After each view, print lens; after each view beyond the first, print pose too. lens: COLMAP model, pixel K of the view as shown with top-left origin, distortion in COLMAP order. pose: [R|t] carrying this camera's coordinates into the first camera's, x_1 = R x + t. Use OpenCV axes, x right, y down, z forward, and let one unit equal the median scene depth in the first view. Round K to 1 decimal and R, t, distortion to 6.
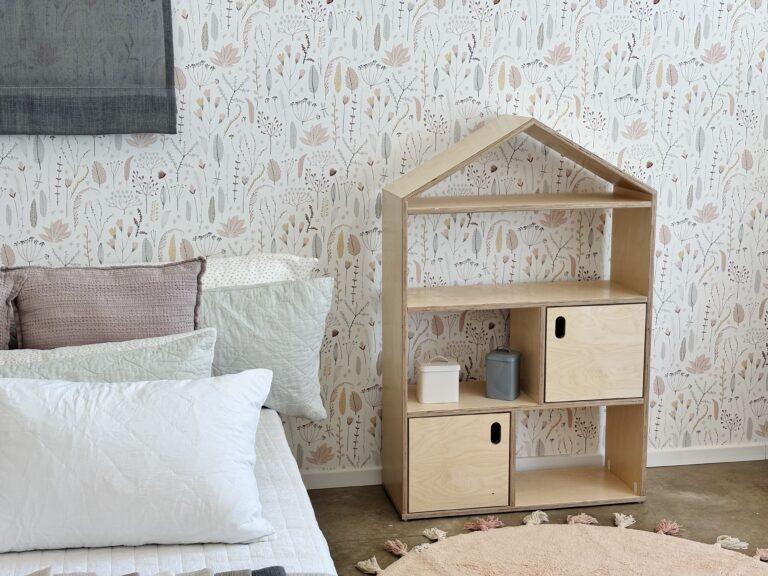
lens RADIAL K [[1125.8, 0, 387.2], [0, 1125.8, 288.5], [0, 0, 1]] dist [0.085507, 0.000000]
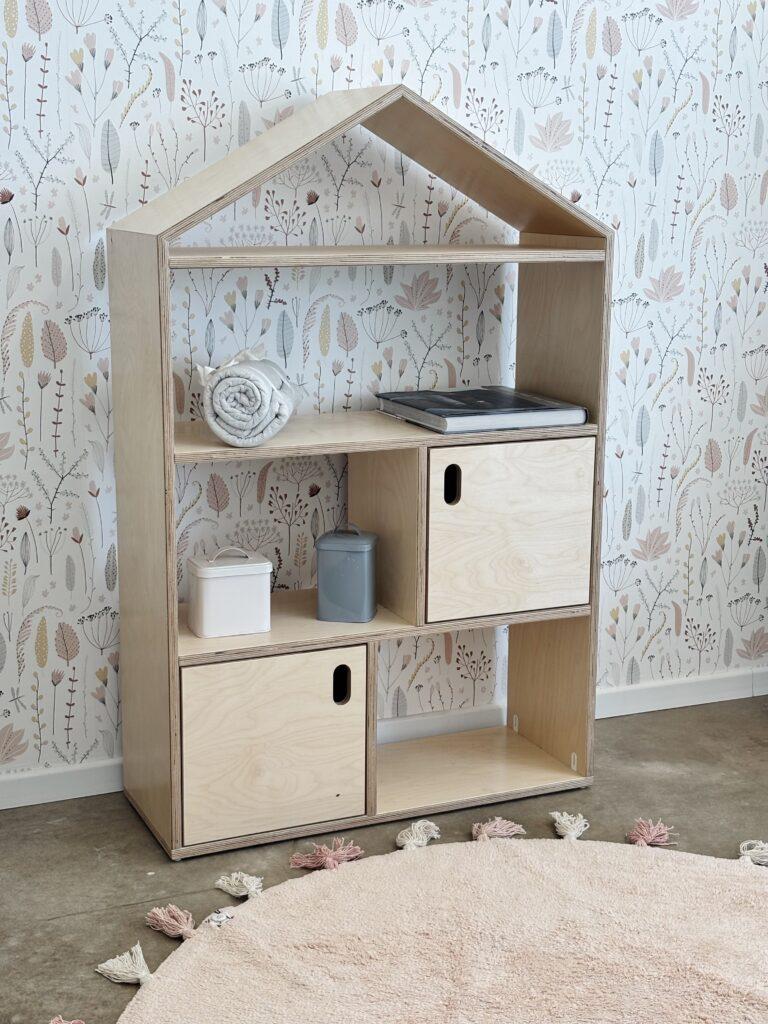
lens RADIAL K [[1501.0, 0, 377.6], [0, 1501.0, 519.9], [0, 0, 1]] dist [0.085507, 0.000000]
pose [[0.975281, -0.038994, 0.217501, -0.038617], [0.032197, 0.998879, 0.034710, 0.024185], [-0.218610, -0.026849, 0.975443, 0.287055]]
